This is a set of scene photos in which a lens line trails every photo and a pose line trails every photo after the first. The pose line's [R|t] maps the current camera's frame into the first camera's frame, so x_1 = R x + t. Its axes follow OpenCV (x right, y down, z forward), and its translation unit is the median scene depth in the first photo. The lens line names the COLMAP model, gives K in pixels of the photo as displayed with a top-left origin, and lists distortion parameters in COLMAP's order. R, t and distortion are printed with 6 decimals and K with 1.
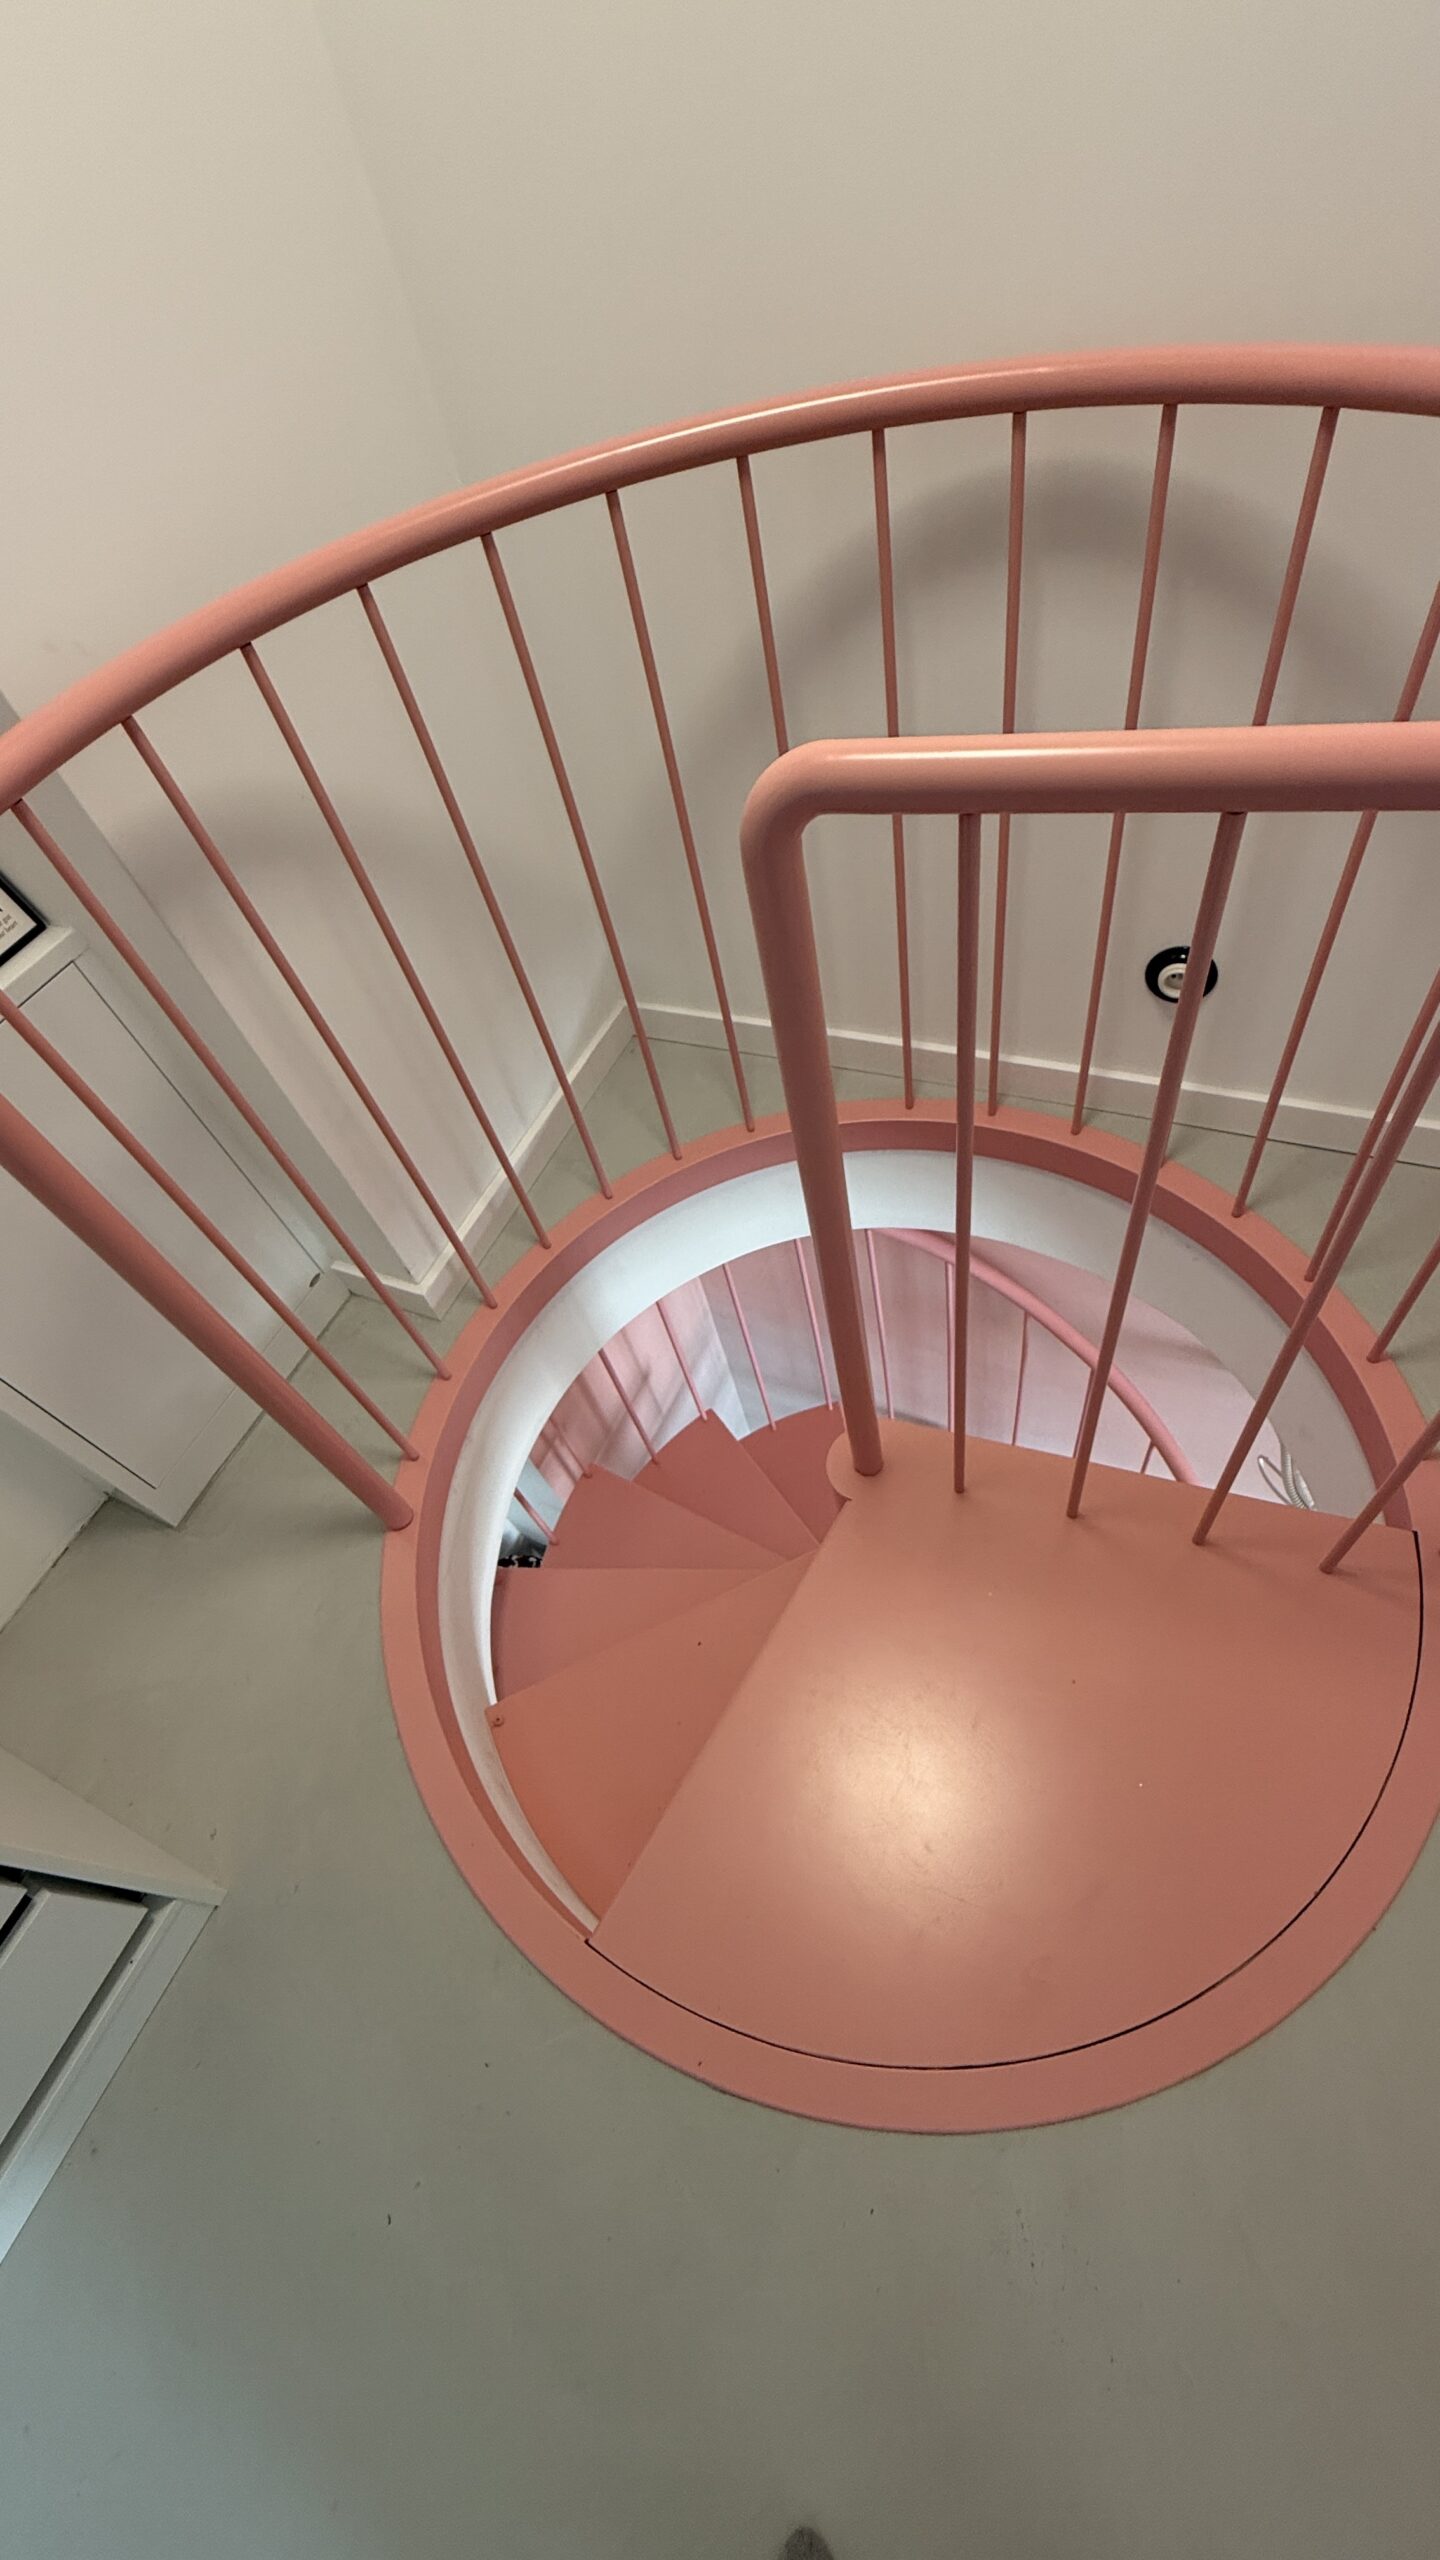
lens RADIAL K [[994.1, 0, 712.0], [0, 994.1, 1252.3], [0, 0, 1]] dist [0.000807, -0.000018]
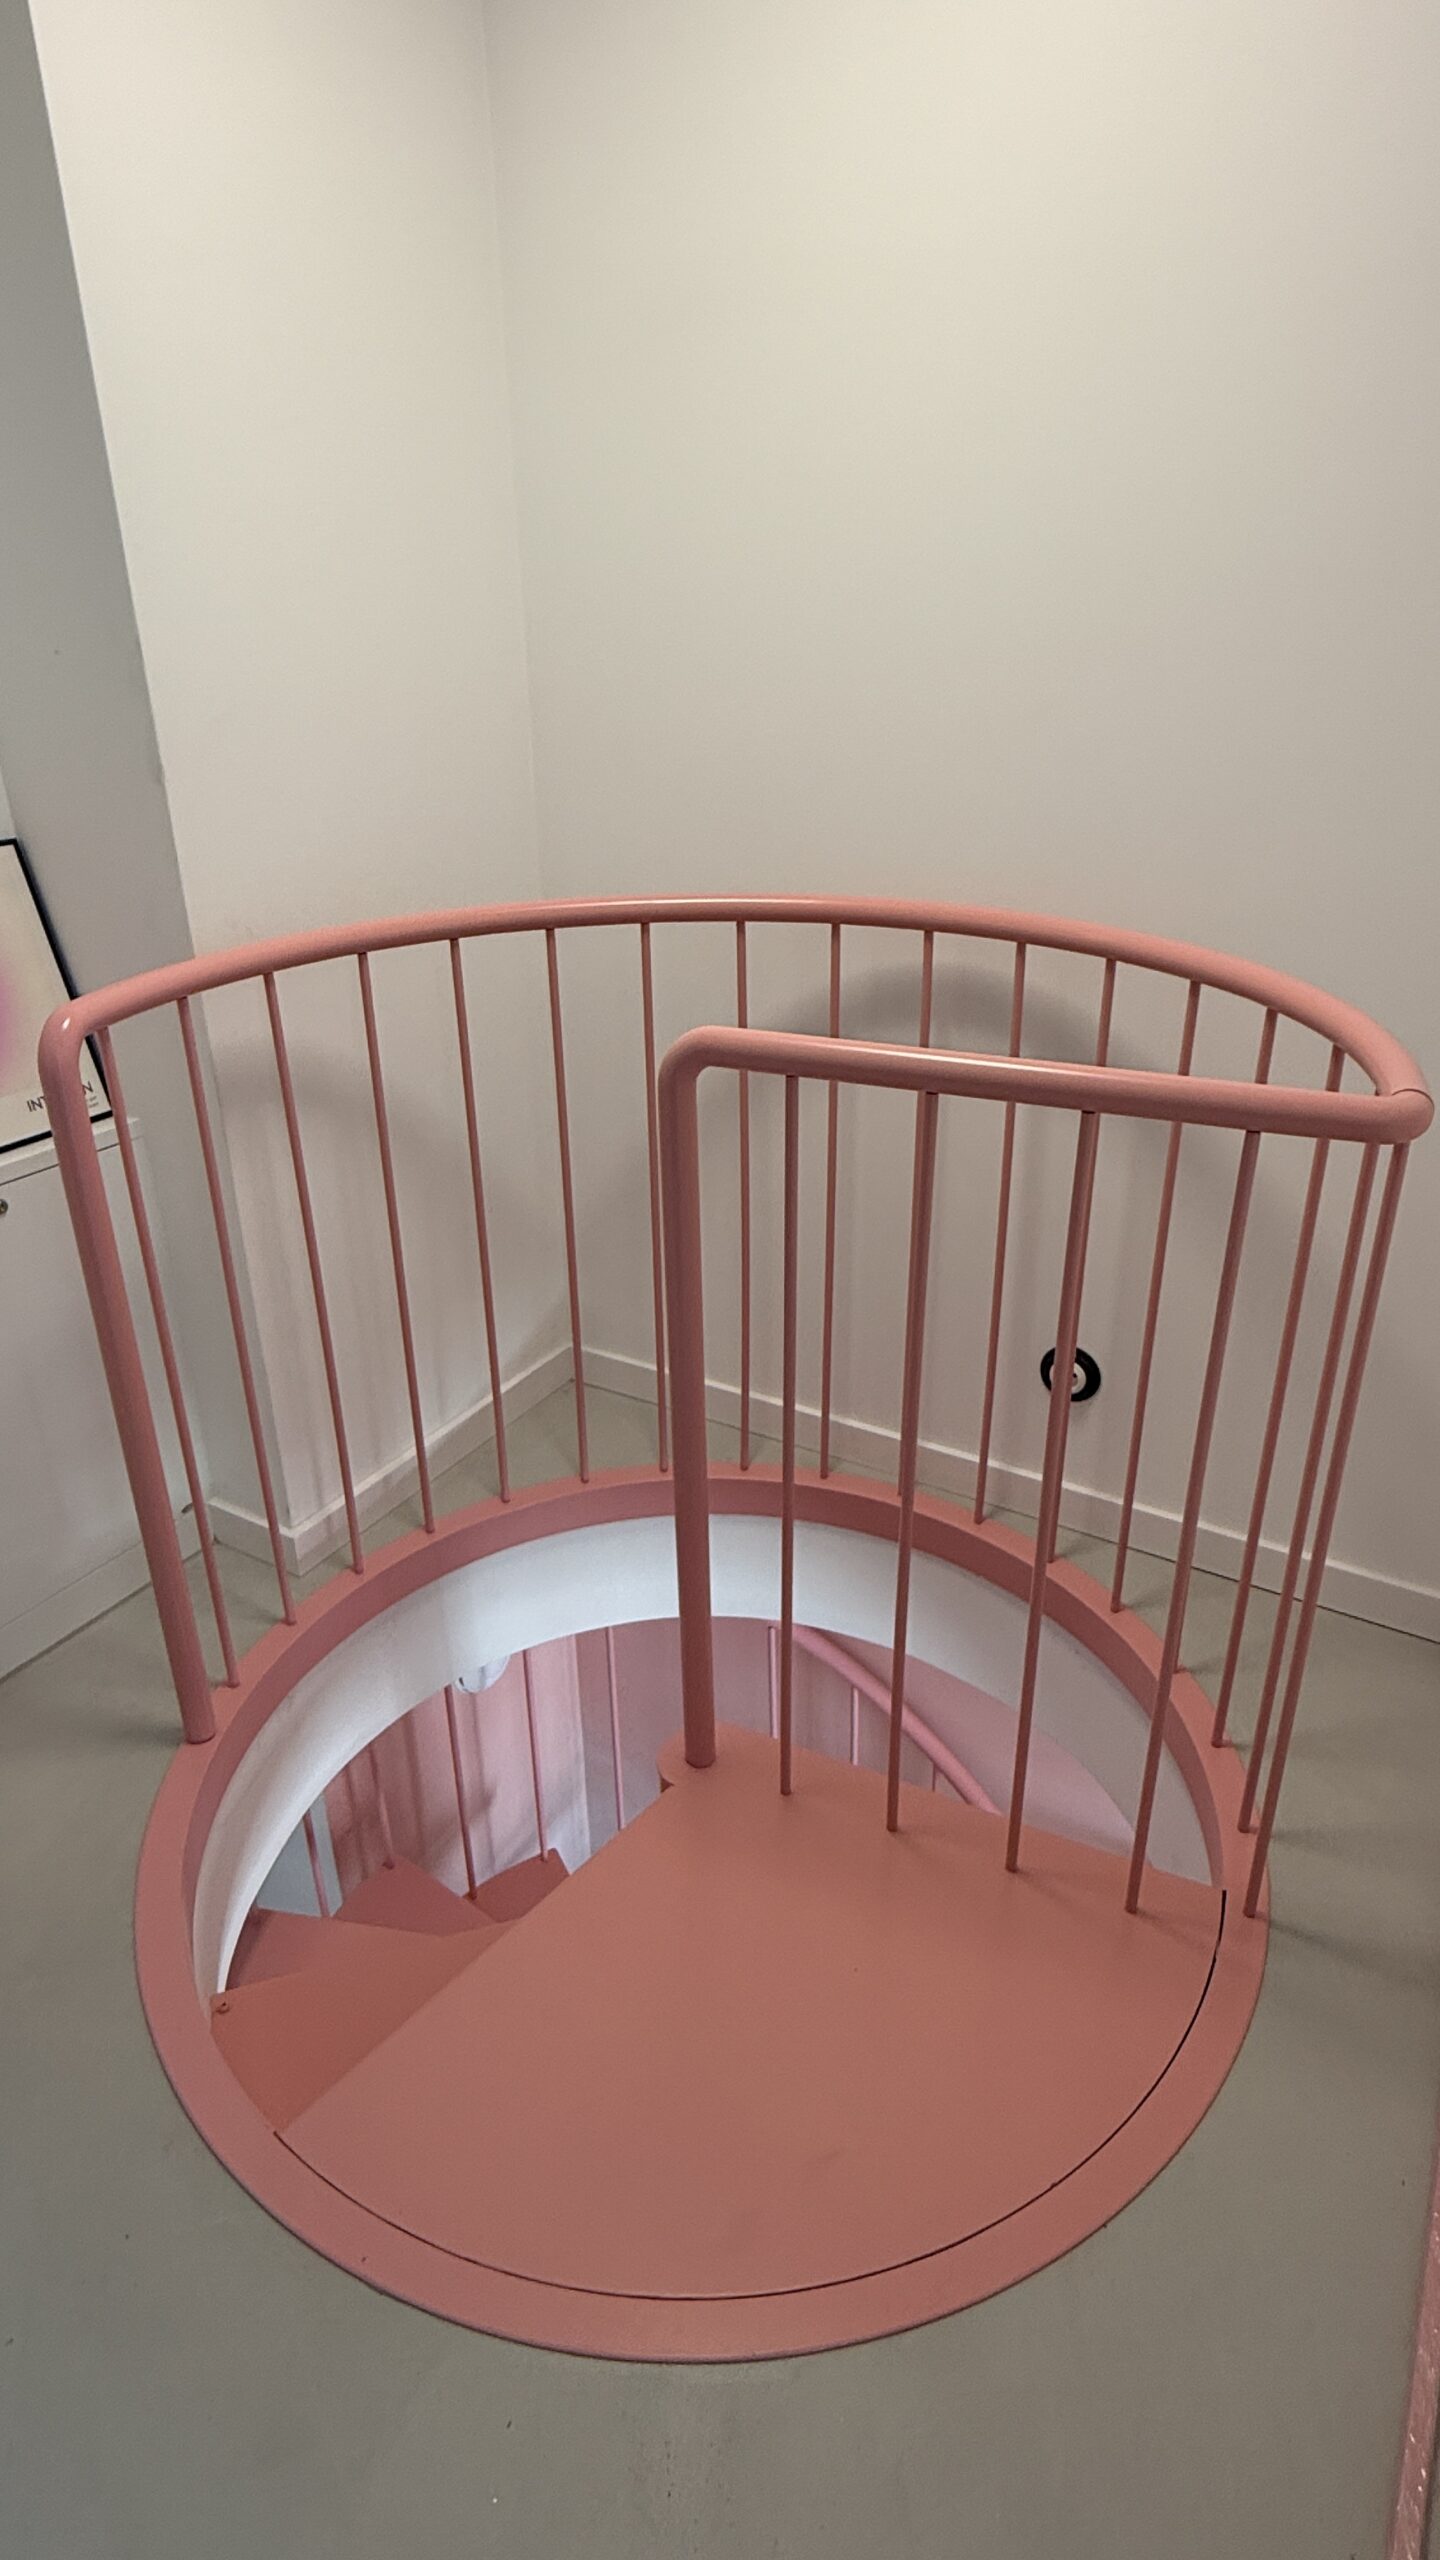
lens RADIAL K [[1407.0, 0, 706.1], [0, 1407.0, 1270.9], [0, 0, 1]] dist [0.031676, -0.000820]
pose [[0.979071, 0.199944, -0.037992, 0.103084], [-0.195747, 0.874016, -0.444723, 0.349070], [-0.055714, 0.442852, 0.894862, -0.371260]]
